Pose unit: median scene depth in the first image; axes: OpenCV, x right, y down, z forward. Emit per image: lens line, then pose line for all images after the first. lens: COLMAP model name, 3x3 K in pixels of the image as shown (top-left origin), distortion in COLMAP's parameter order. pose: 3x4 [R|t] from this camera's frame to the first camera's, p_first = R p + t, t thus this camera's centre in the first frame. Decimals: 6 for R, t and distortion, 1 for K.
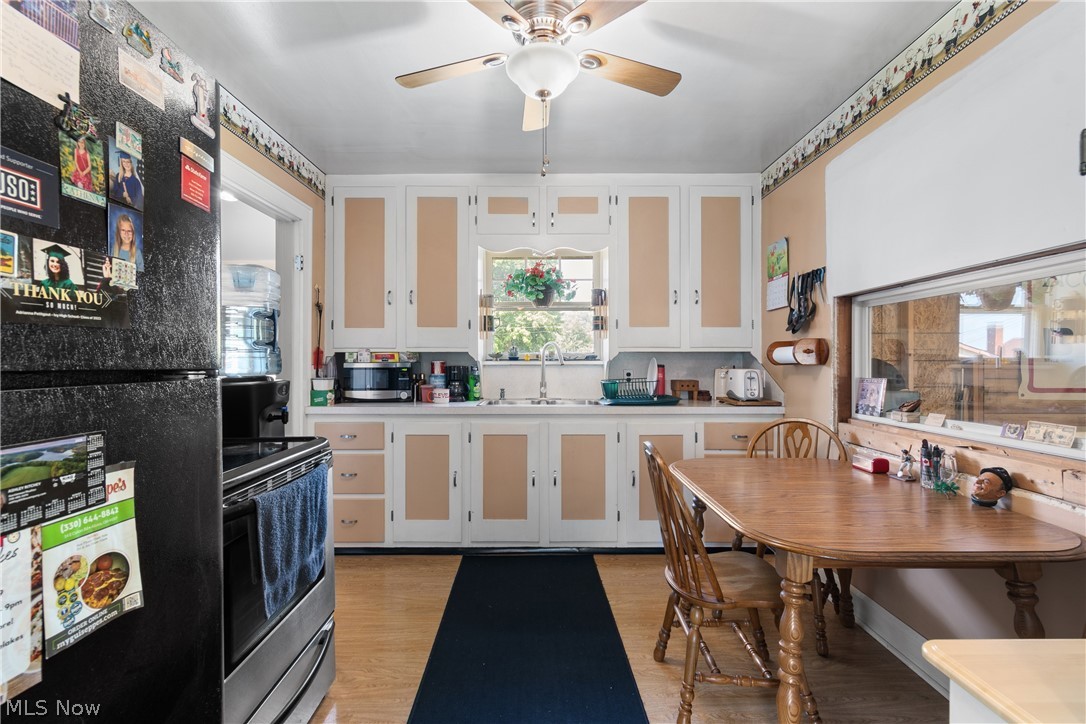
lens RADIAL K [[501.2, 0, 543.0], [0, 501.2, 362.0], [0, 0, 1]] dist [0.000920, 0.000130]
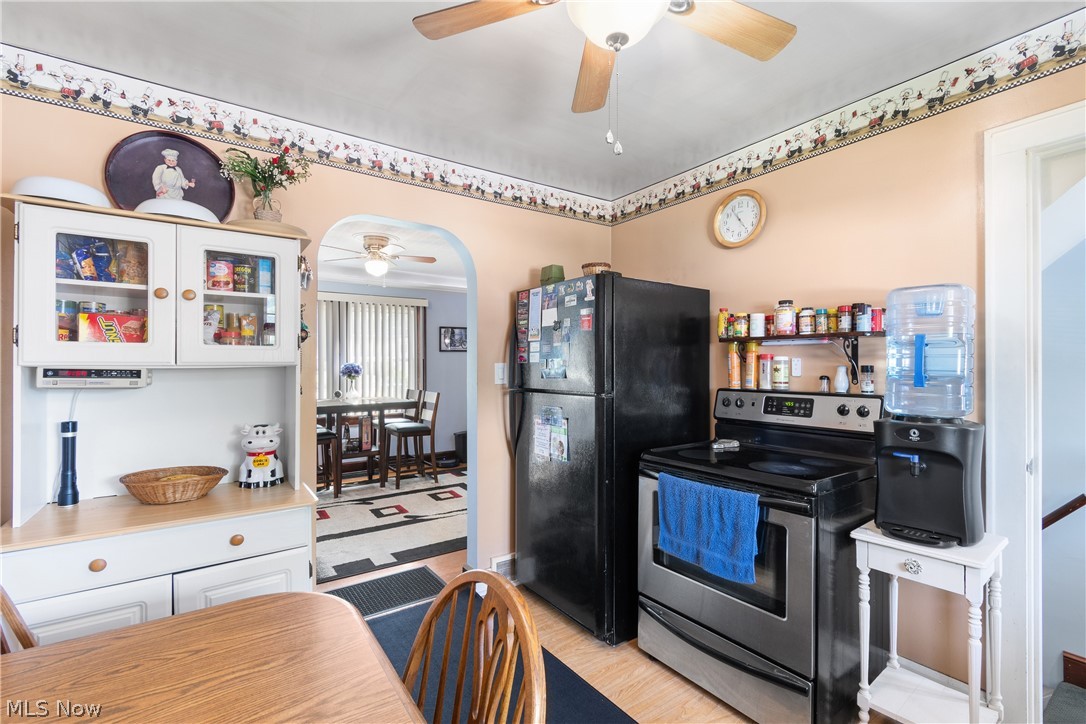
lens RADIAL K [[480.9, 0, 543.0], [0, 480.9, 362.0], [0, 0, 1]] dist [0.005048, -0.000346]
pose [[-0.819560, -0.000174, -0.572993, 0.278057], [0.001568, 0.999996, -0.002546, -0.041306], [0.572991, -0.002985, -0.819556, 0.861553]]
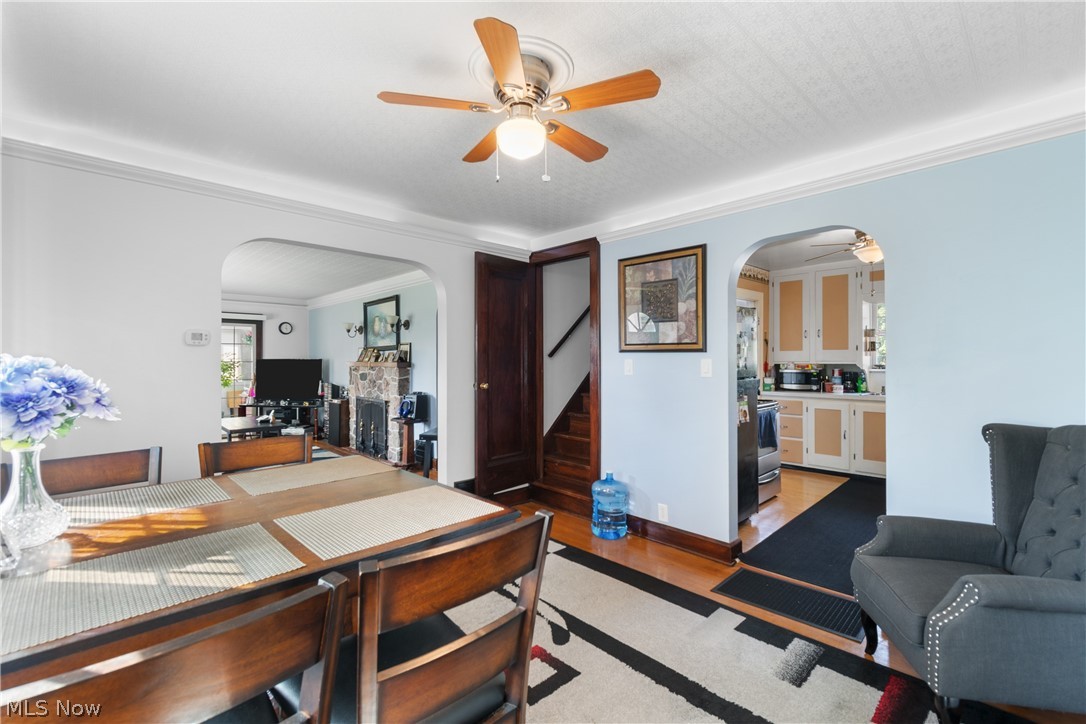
lens RADIAL K [[478.7, 0, 537.5], [0, 478.7, 360.4], [0, 0, 1]] dist [0.001825, 0.000079]
pose [[0.682613, -0.000977, -0.730779, 0.328632], [0.003217, 0.999993, 0.001668, -0.041497], [0.730773, -0.003489, 0.682612, -0.985488]]
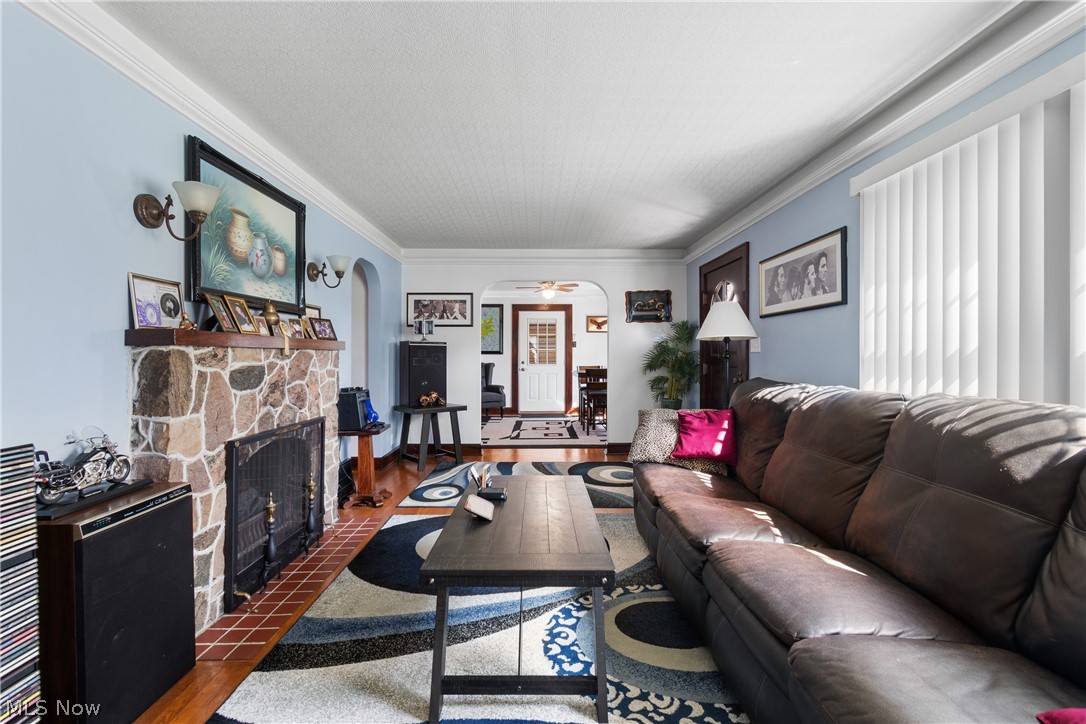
lens RADIAL K [[478.7, 0, 537.5], [0, 478.7, 360.4], [0, 0, 1]] dist [0.001825, 0.000079]
pose [[-0.005089, -0.011842, 0.999917, -2.681679], [-0.003278, 0.999925, 0.011826, -0.002176], [-0.999982, -0.003217, -0.005127, -0.509656]]
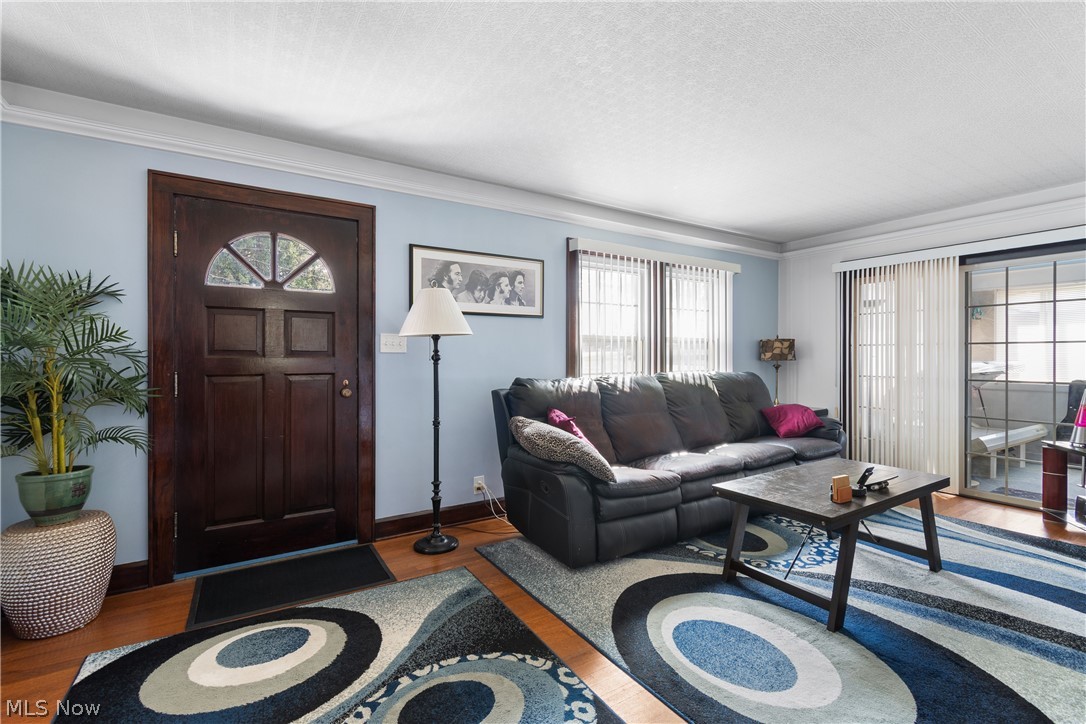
lens RADIAL K [[484.1, 0, 544.4], [0, 484.1, 358.4], [0, 0, 1]] dist [-0.000724, -0.000280]
pose [[-0.845213, 0.003091, -0.534421, -1.108506], [0.001462, 0.999993, 0.003472, -0.001074], [0.534428, 0.002153, -0.845212, -0.045562]]
